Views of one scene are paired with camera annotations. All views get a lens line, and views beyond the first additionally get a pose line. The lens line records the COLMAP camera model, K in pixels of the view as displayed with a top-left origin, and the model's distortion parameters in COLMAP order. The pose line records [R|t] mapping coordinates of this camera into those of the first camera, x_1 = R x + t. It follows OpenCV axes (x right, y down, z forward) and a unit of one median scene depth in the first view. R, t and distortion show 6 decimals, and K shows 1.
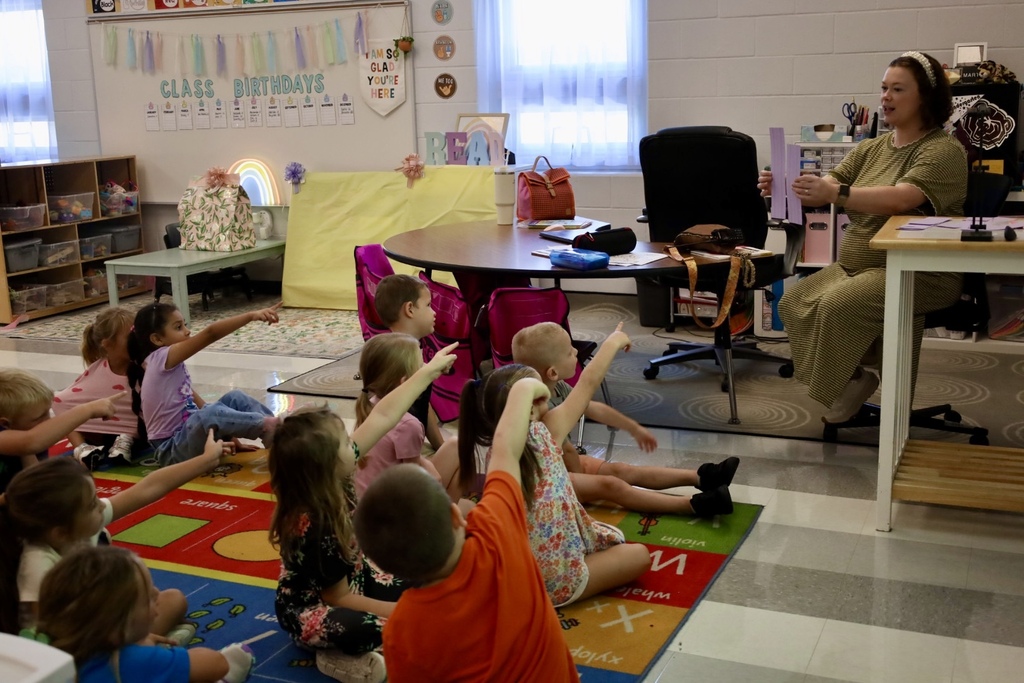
lens RADIAL K [[1164.5, 0, 512.2], [0, 1164.5, 340.7], [0, 0, 1]] dist [-0.029195, 0.000000]
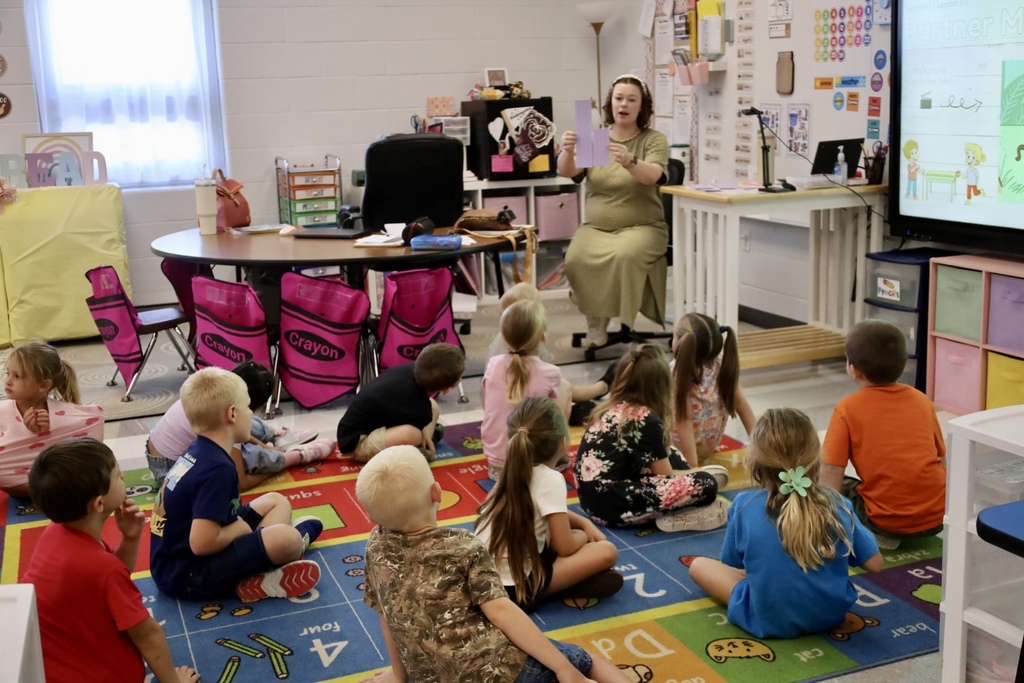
lens RADIAL K [[1164.5, 0, 513.4], [0, 1164.5, 341.3], [0, 0, 1]] dist [-0.029195, 0.000000]
pose [[0.692321, -0.145109, 0.706849, -0.477335], [0.160598, 0.985988, 0.045117, -0.007540], [-0.703491, 0.082283, 0.705925, 0.070637]]
